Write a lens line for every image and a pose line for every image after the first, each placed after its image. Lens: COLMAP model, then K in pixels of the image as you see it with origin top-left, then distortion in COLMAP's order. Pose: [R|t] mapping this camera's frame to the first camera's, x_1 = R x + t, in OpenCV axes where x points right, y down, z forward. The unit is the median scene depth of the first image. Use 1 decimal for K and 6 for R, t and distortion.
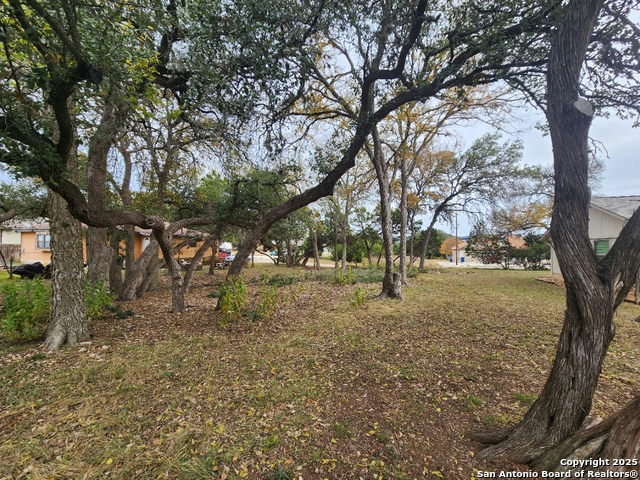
lens RADIAL K [[264.6, 0, 321.4], [0, 264.6, 242.4], [0, 0, 1]] dist [0.003252, 0.000231]
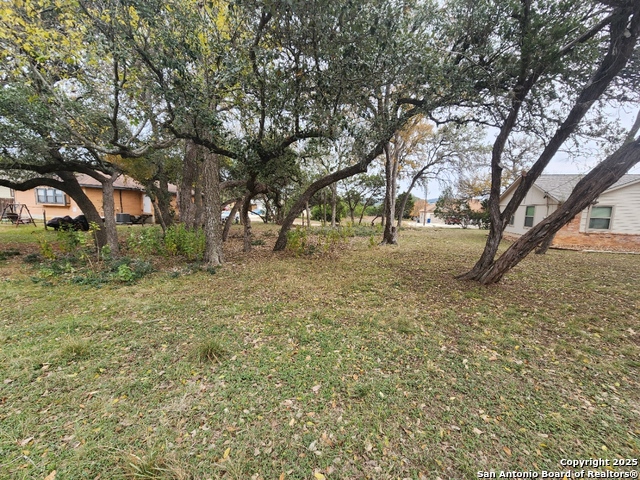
lens RADIAL K [[264.6, 0, 321.4], [0, 264.6, 242.4], [0, 0, 1]] dist [0.003252, 0.000231]
pose [[0.993312, 0.004185, 0.115389, -0.093867], [-0.021306, 0.988826, 0.147546, -0.000580], [-0.113482, -0.149017, 0.982301, -0.124564]]
